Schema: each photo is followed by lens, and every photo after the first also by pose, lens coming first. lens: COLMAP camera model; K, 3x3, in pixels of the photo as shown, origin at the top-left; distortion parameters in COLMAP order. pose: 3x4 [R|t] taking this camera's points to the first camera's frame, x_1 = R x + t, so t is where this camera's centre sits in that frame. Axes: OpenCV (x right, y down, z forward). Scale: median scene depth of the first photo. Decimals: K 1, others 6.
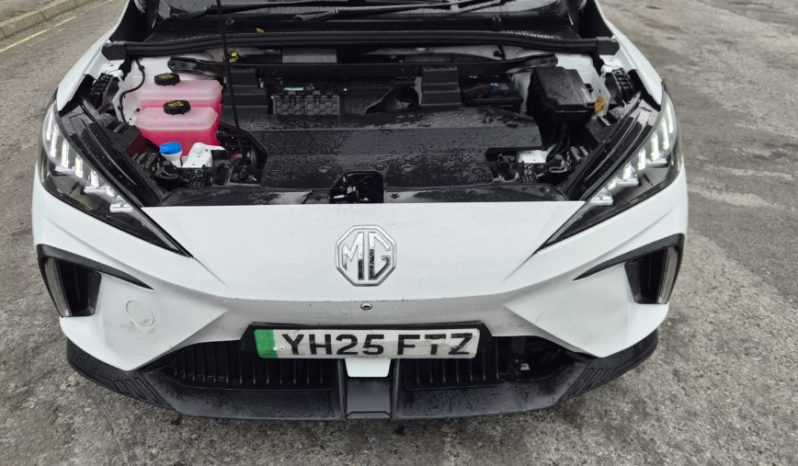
lens RADIAL K [[564.4, 0, 393.5], [0, 564.4, 230.8], [0, 0, 1]] dist [0.069684, -0.057736]
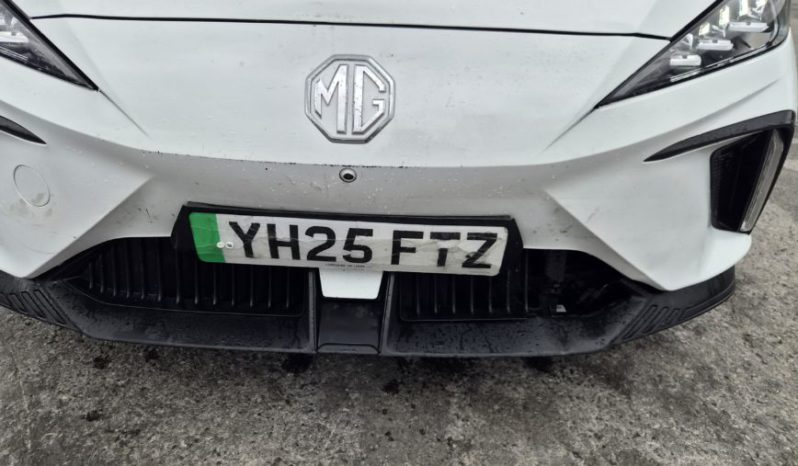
lens RADIAL K [[564.4, 0, 398.2], [0, 564.4, 236.3], [0, 0, 1]] dist [0.069684, -0.057736]
pose [[0.999108, 0.041958, -0.004712, 0.016690], [-0.042058, 0.998834, -0.023707, 0.186978], [0.003712, 0.023884, 0.999708, 0.262202]]
